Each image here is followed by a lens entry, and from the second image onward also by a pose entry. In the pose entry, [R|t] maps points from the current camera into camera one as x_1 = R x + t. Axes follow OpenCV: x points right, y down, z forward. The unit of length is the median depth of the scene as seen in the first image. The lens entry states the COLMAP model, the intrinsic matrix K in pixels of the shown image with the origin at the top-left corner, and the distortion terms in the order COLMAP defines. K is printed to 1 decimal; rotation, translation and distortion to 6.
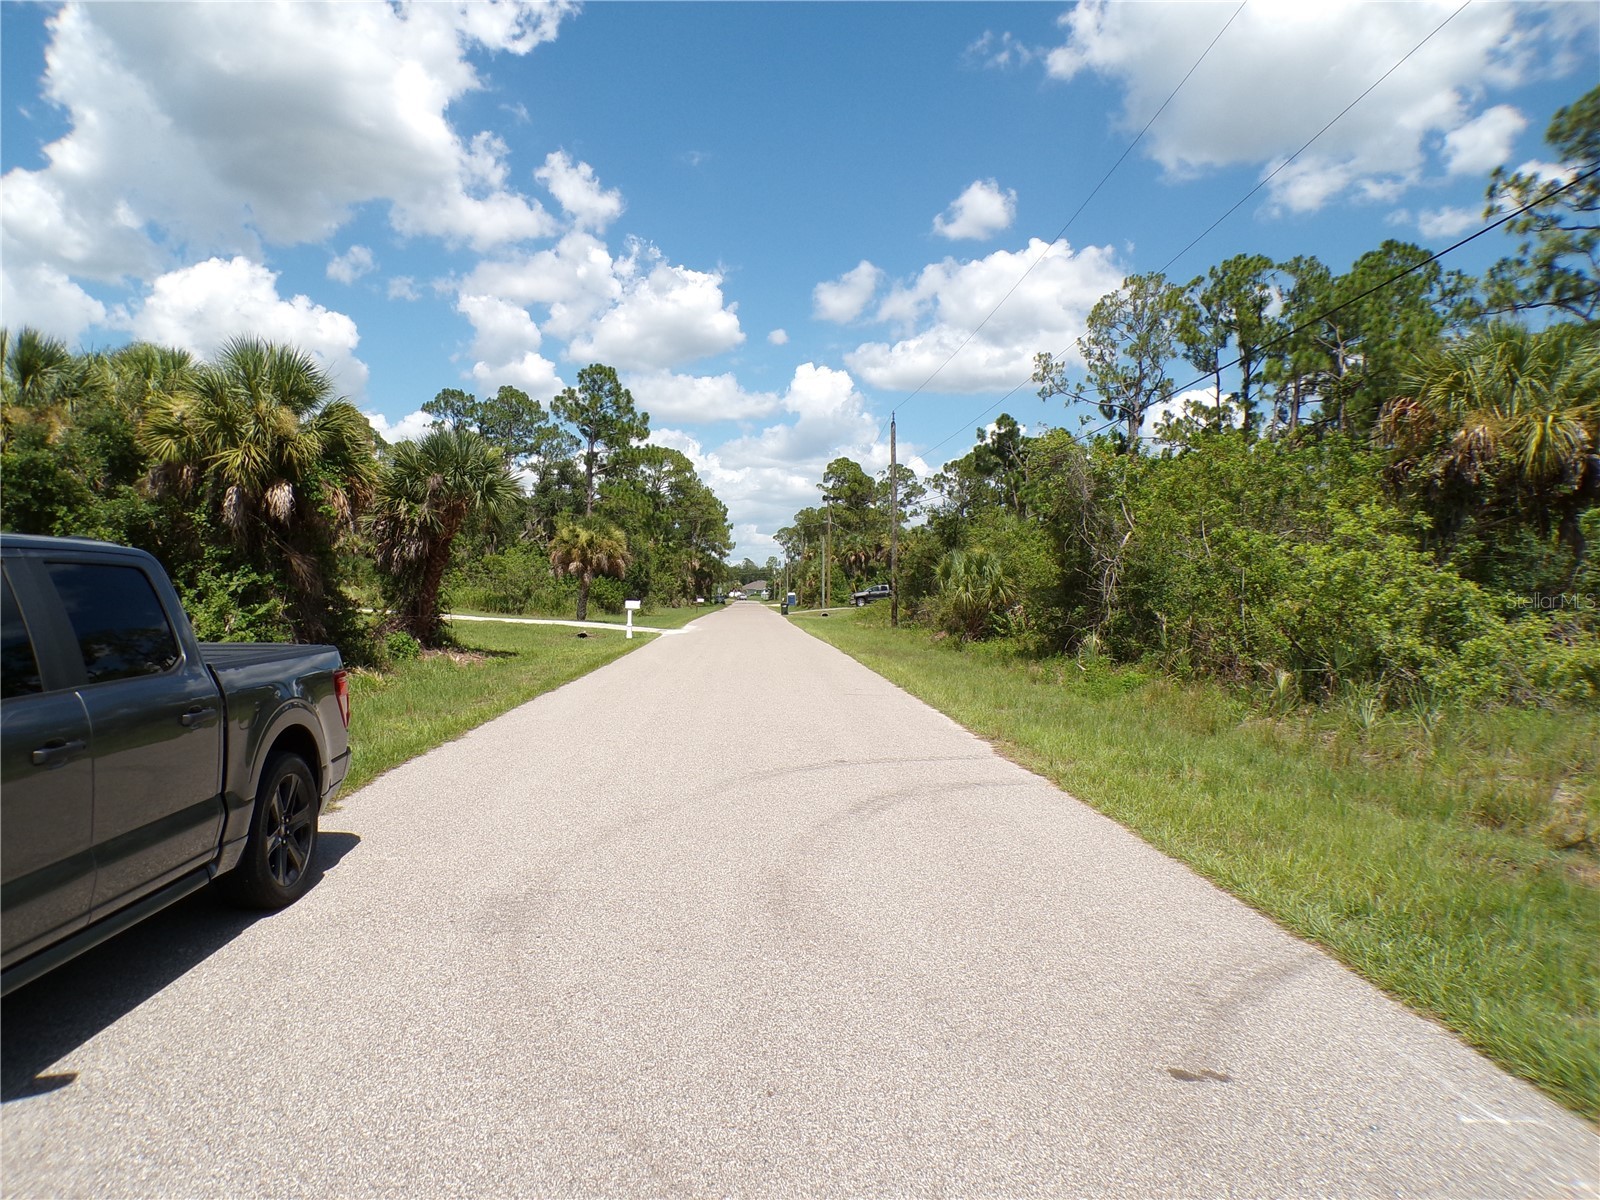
lens RADIAL K [[1088.3, 0, 779.1], [0, 1088.3, 612.2], [0, 0, 1]] dist [-0.059658, 0.044076]
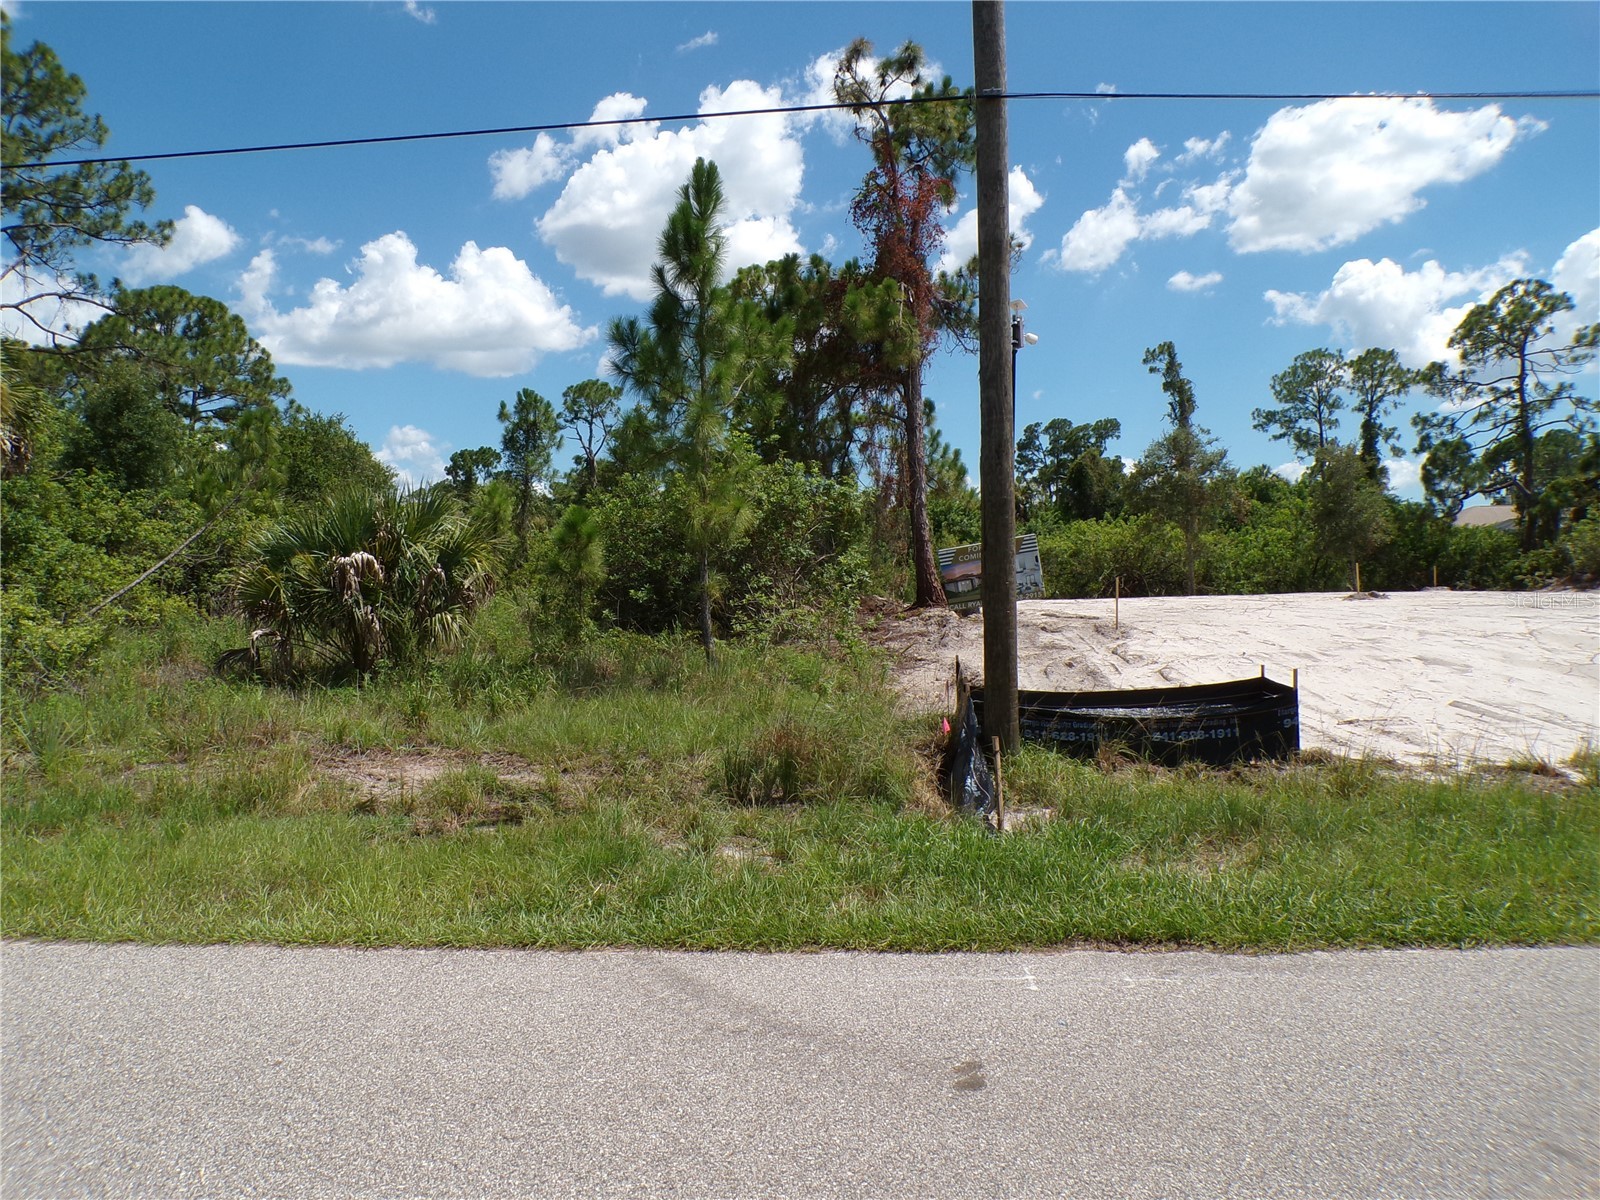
lens RADIAL K [[1080.9, 0, 800.0], [0, 1080.9, 600.0], [0, 0, 1]] dist [-0.038978, 0.001996]
pose [[0.057317, -0.029753, 0.997913, -0.069377], [0.026756, 0.999243, 0.028256, 0.000268], [-0.997997, 0.025080, 0.058069, 0.148473]]
